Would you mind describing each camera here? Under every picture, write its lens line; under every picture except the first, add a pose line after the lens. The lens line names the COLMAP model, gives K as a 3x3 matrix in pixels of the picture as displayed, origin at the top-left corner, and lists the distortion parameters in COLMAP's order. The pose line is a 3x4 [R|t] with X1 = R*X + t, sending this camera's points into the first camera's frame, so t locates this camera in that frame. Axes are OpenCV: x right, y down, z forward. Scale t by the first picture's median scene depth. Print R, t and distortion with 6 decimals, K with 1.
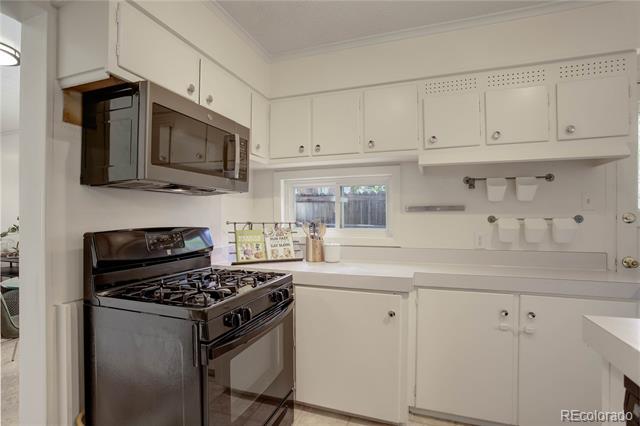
lens RADIAL K [[310.5, 0, 321.5], [0, 310.5, 216.3], [0, 0, 1]] dist [-0.028106, 0.010002]
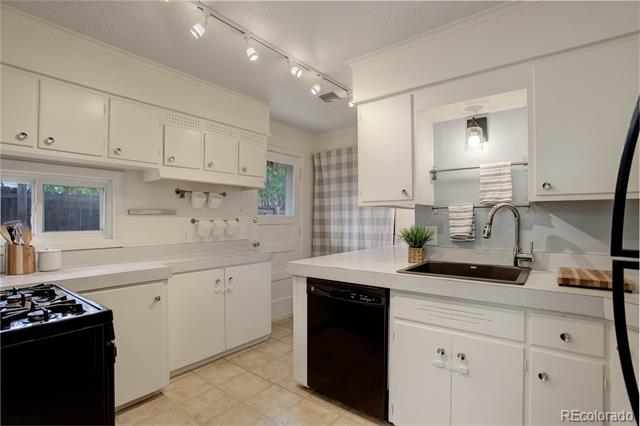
lens RADIAL K [[310.5, 0, 316.1], [0, 310.5, 213.8], [0, 0, 1]] dist [-0.028106, 0.010002]
pose [[0.349909, 0.016141, 0.936645, -0.586376], [-0.003804, 0.999868, -0.015809, -0.002676], [-0.936776, 0.001968, 0.349924, -0.007835]]
